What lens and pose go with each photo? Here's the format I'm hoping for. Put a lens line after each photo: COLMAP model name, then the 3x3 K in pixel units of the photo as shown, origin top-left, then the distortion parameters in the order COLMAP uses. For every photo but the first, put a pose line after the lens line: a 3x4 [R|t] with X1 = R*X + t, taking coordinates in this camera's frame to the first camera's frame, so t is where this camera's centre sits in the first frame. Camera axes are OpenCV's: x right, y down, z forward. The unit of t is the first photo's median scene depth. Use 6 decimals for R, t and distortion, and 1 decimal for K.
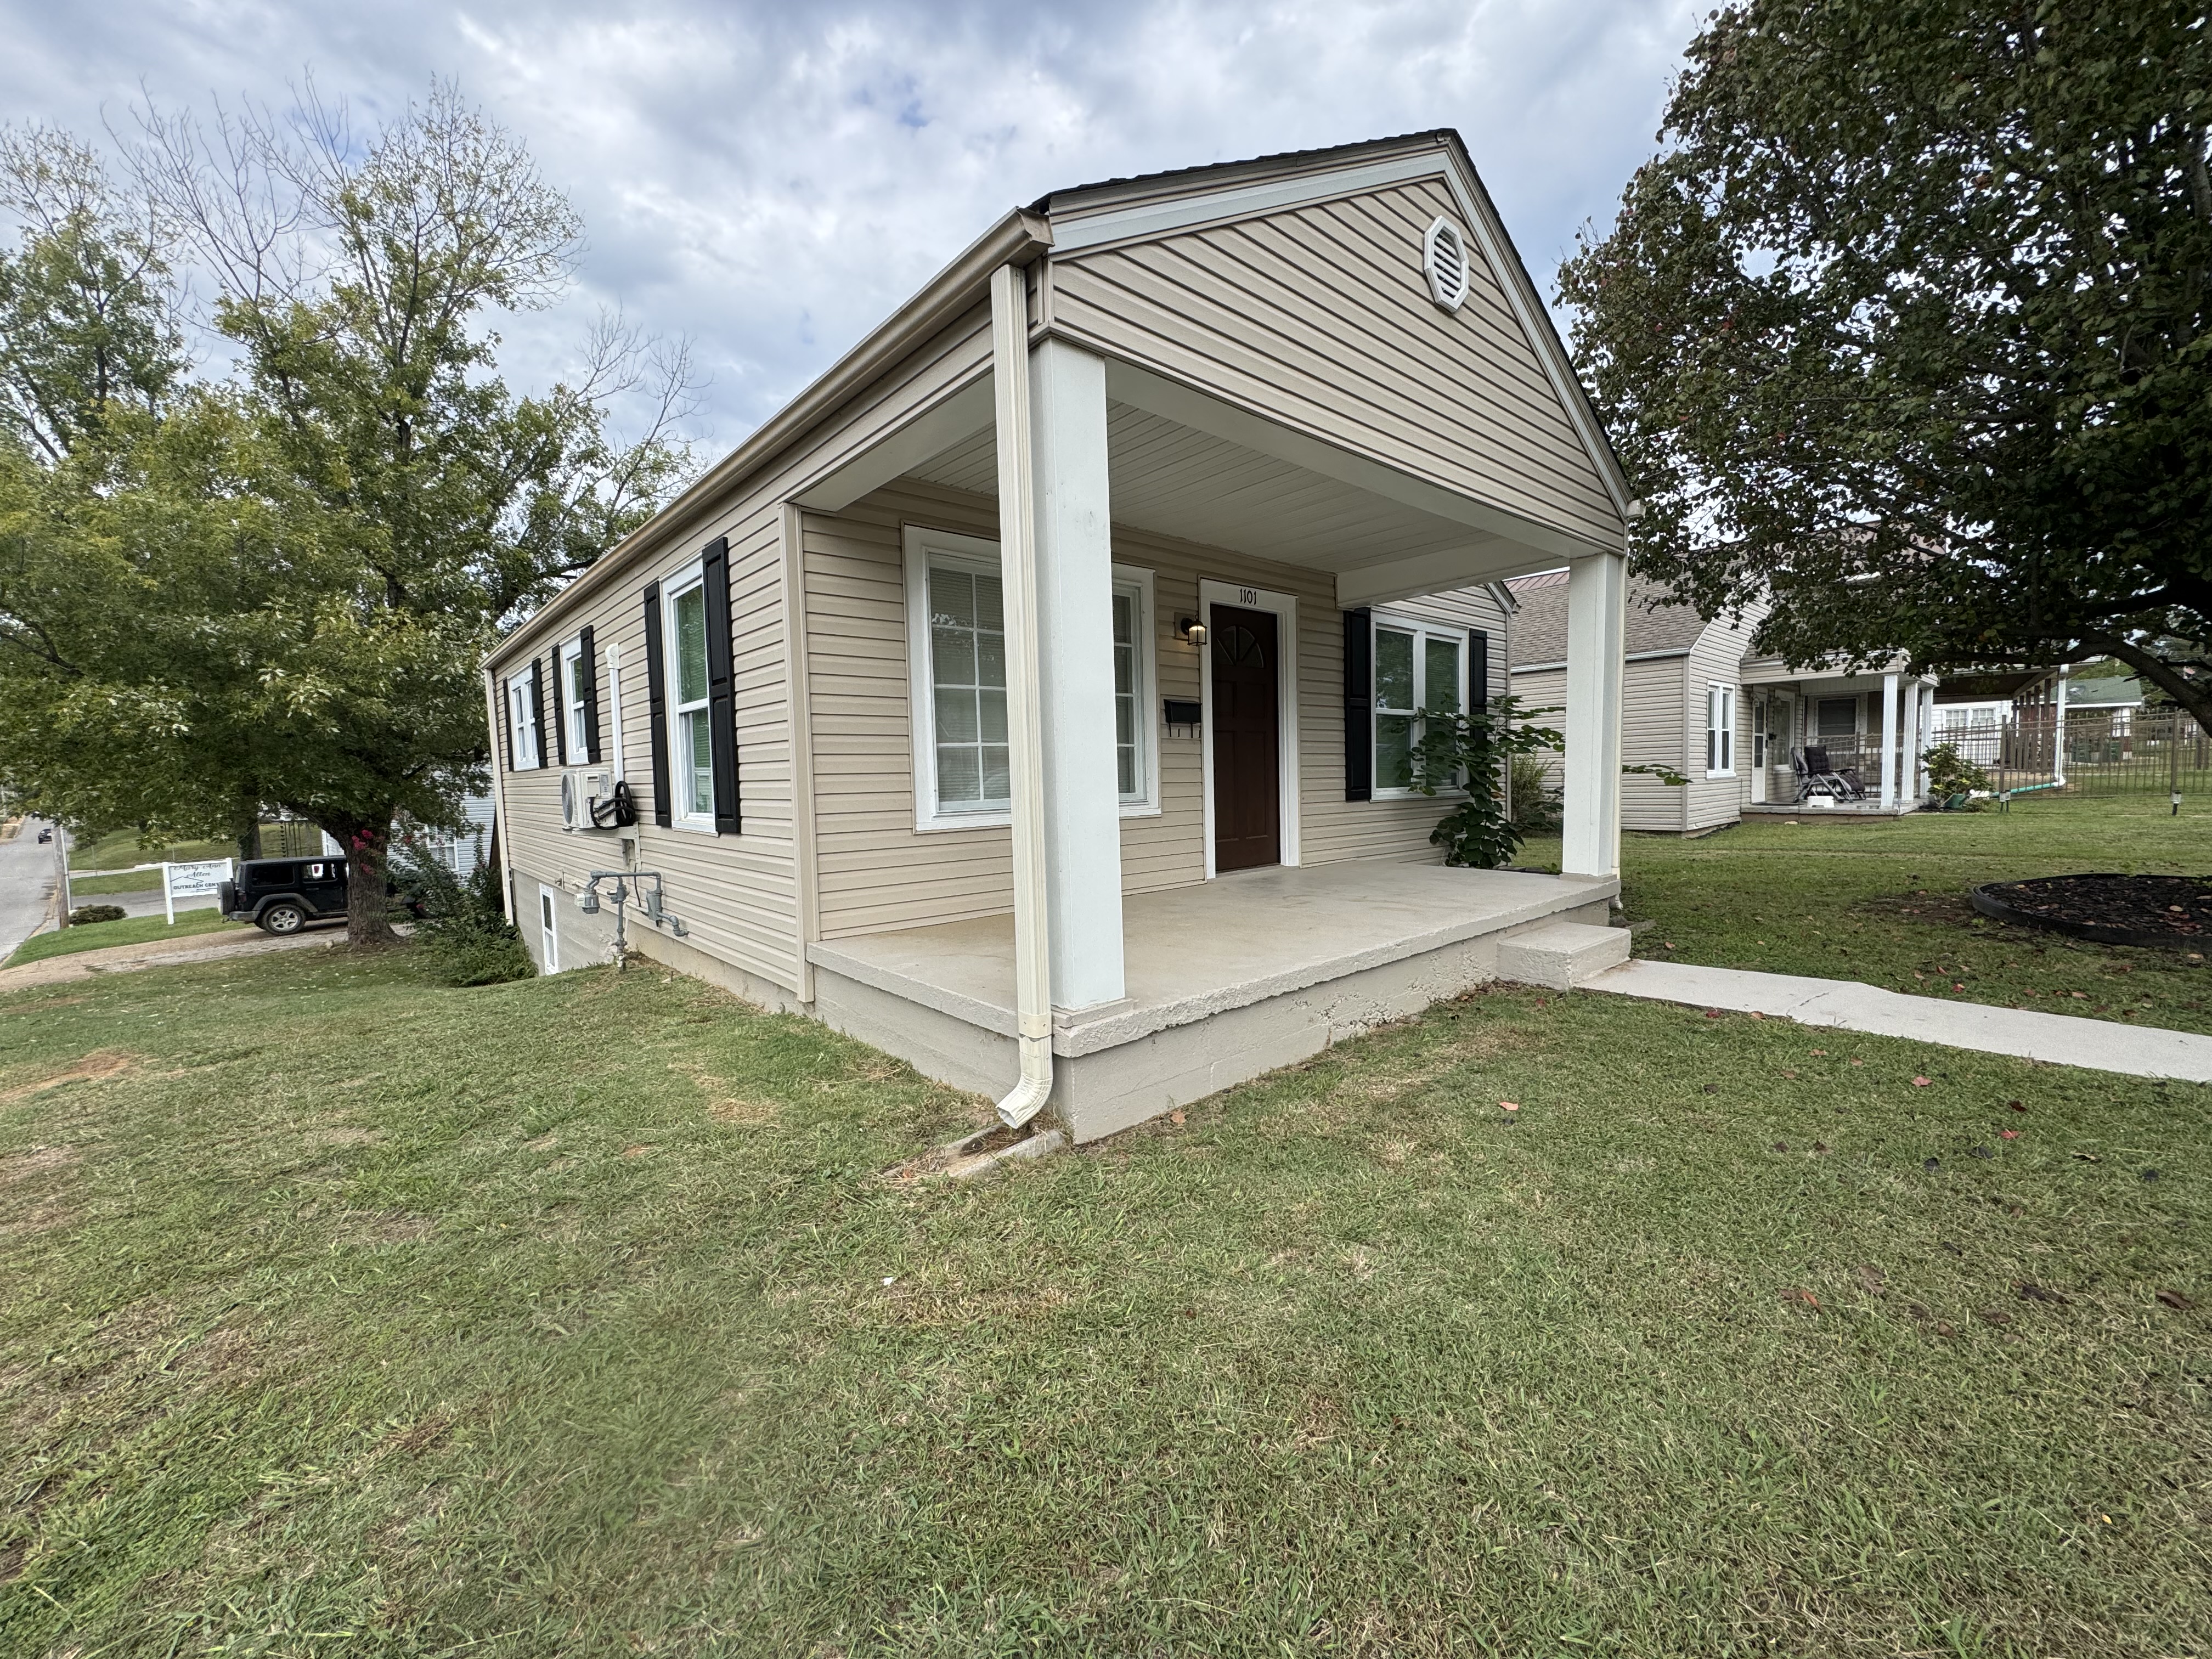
lens RADIAL K [[881.5, 0, 1104.7], [0, 881.5, 830.2], [0, 0, 1]] dist [-0.002918, 0.000449]
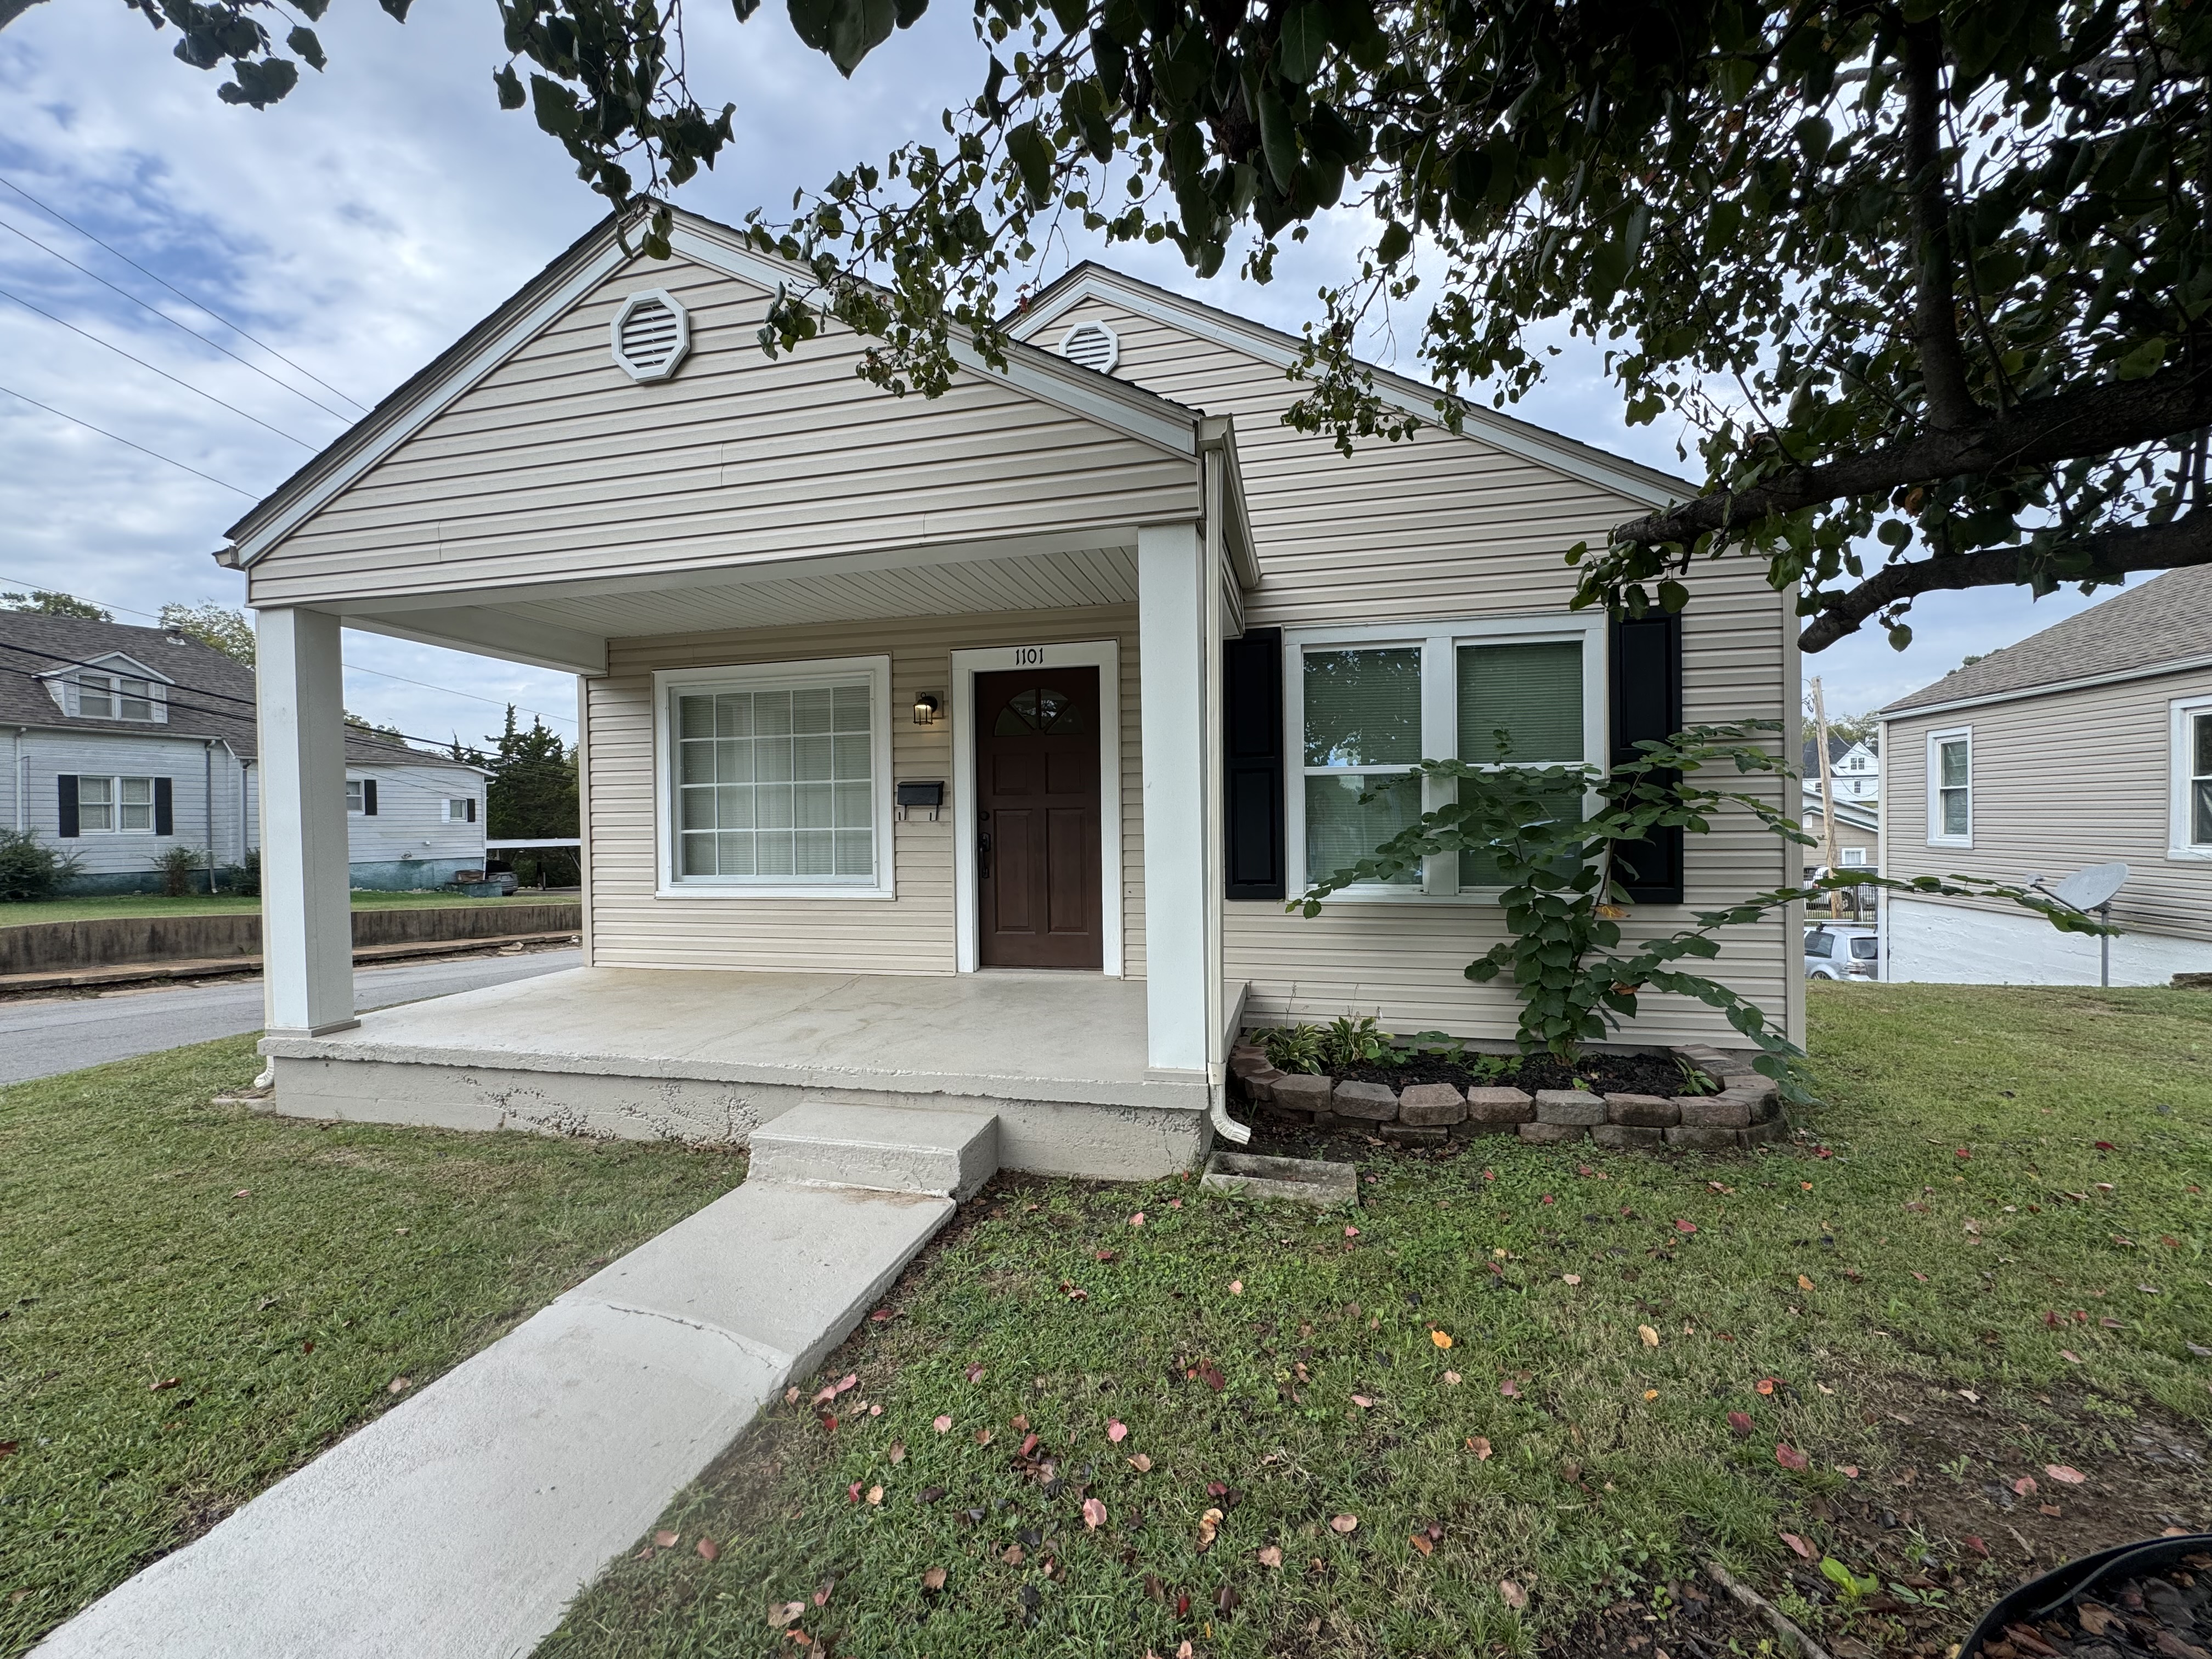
lens RADIAL K [[881.5, 0, 1104.7], [0, 881.5, 830.2], [0, 0, 1]] dist [-0.002918, 0.000449]
pose [[0.581958, 0.024366, -0.812854, 0.864917], [-0.050736, 0.998692, -0.006388, -0.086059], [0.811635, 0.044959, 0.582433, 0.528453]]
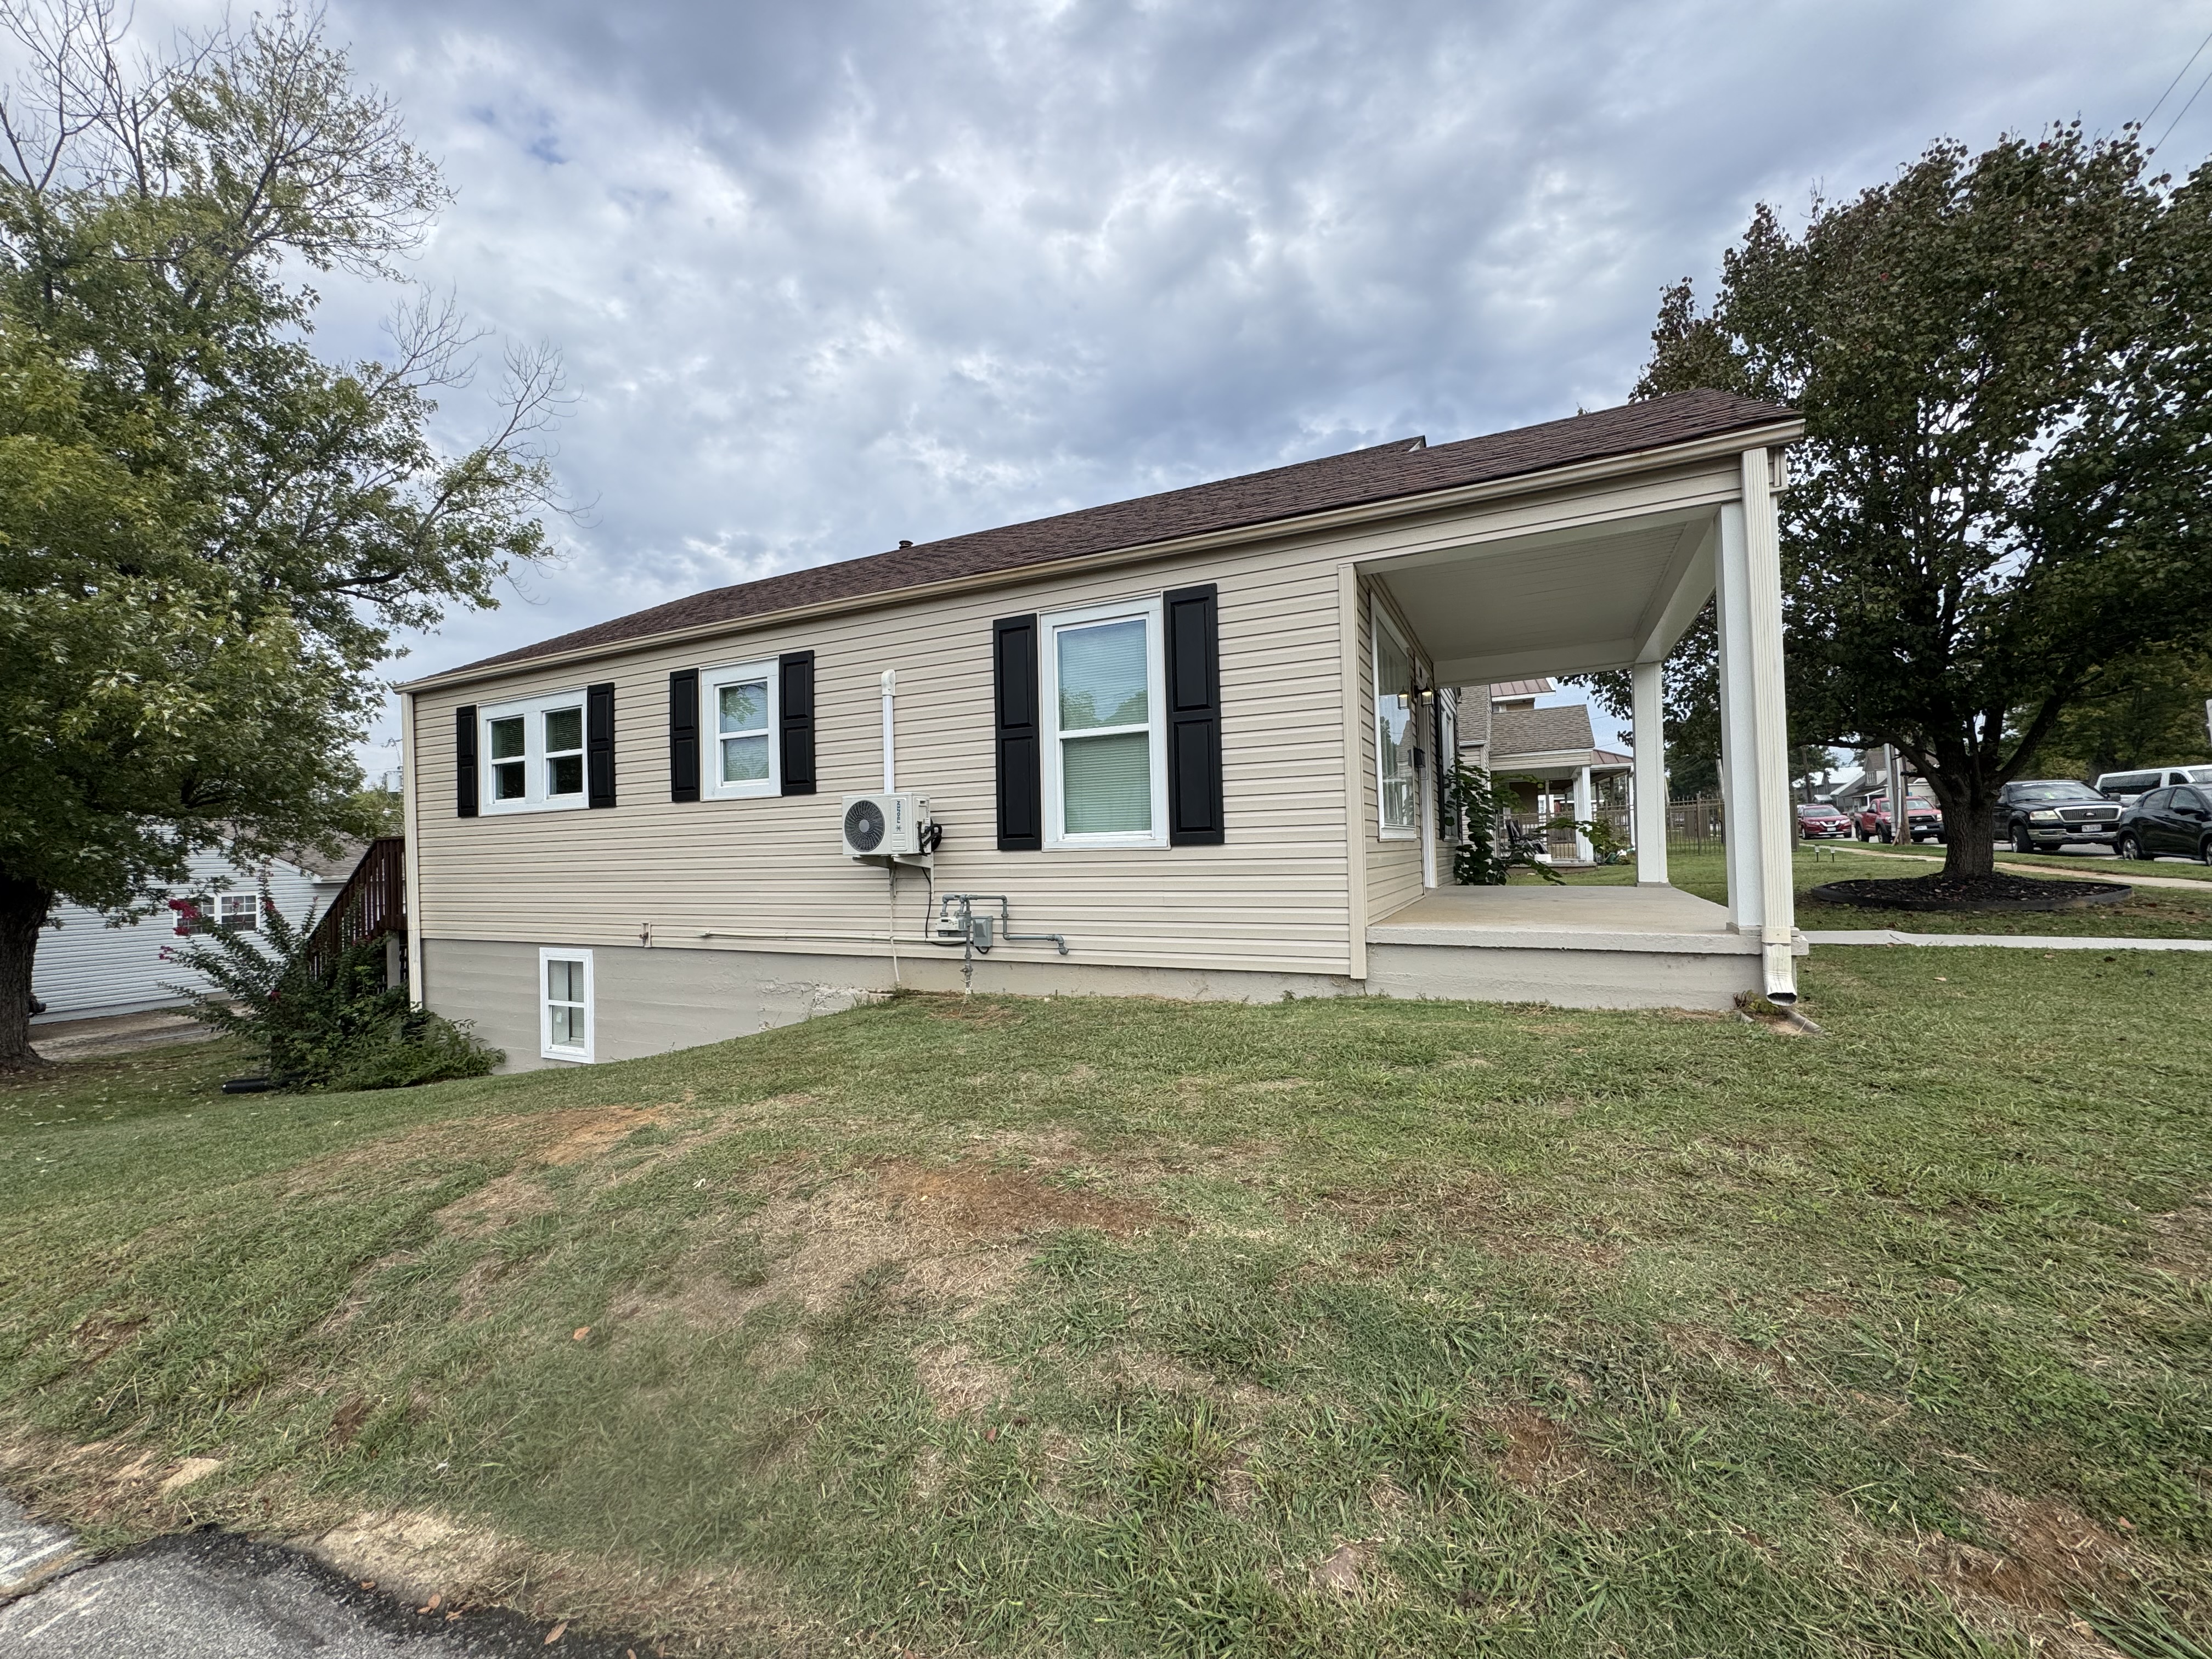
lens RADIAL K [[879.5, 0, 1110.1], [0, 879.5, 828.4], [0, 0, 1]] dist [-0.002760, 0.000430]
pose [[0.921594, 0.005498, 0.388116, -0.672208], [0.034358, 0.994819, -0.095677, 0.058148], [-0.386631, 0.101510, 0.916631, 0.062082]]
